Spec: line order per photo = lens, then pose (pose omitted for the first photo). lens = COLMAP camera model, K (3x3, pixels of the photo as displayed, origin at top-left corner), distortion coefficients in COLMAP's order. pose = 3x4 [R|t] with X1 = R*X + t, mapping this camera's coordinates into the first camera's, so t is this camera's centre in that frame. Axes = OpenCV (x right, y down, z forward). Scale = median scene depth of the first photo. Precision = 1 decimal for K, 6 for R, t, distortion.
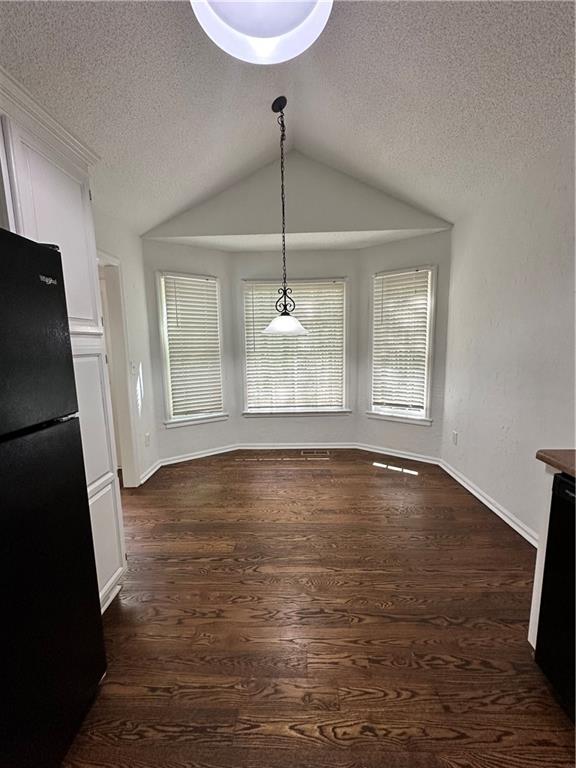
lens RADIAL K [[306.7, 0, 284.8], [0, 306.7, 385.6], [0, 0, 1]] dist [0.000708, 0.000057]
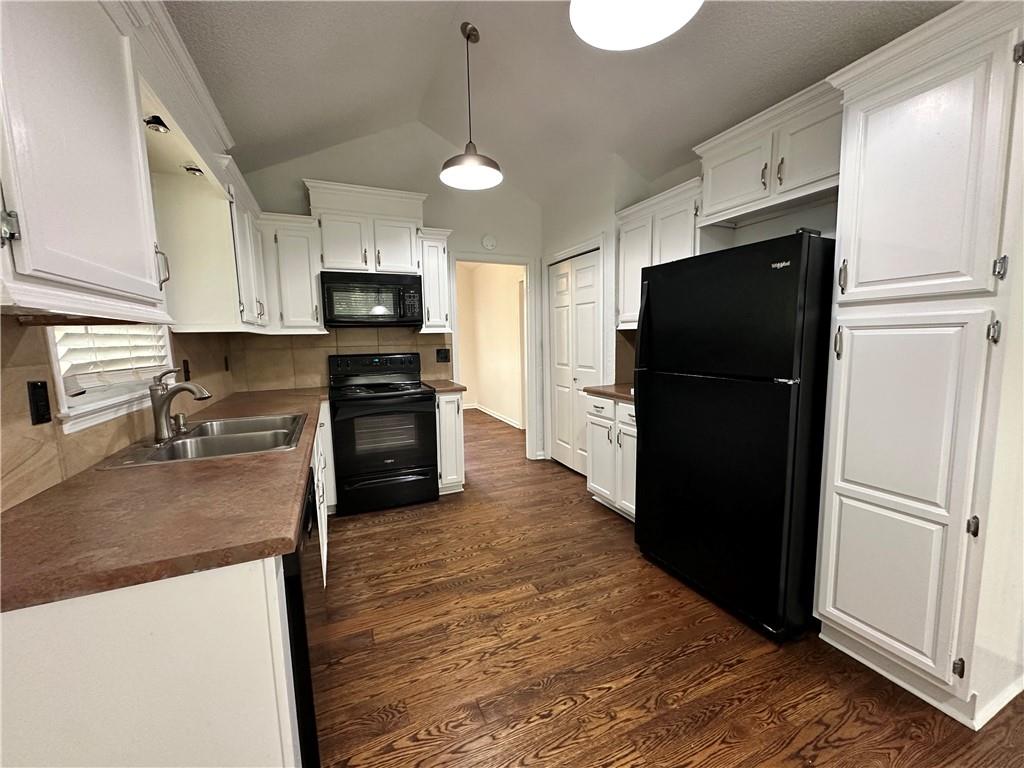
lens RADIAL K [[409.0, 0, 510.5], [0, 409.0, 385.1], [0, 0, 1]] dist [0.000708, 0.000057]
pose [[-0.903771, 0.085654, -0.419359, 0.761954], [-0.018758, 0.970904, 0.238732, -0.202700], [0.427606, 0.223625, -0.875868, 1.702103]]
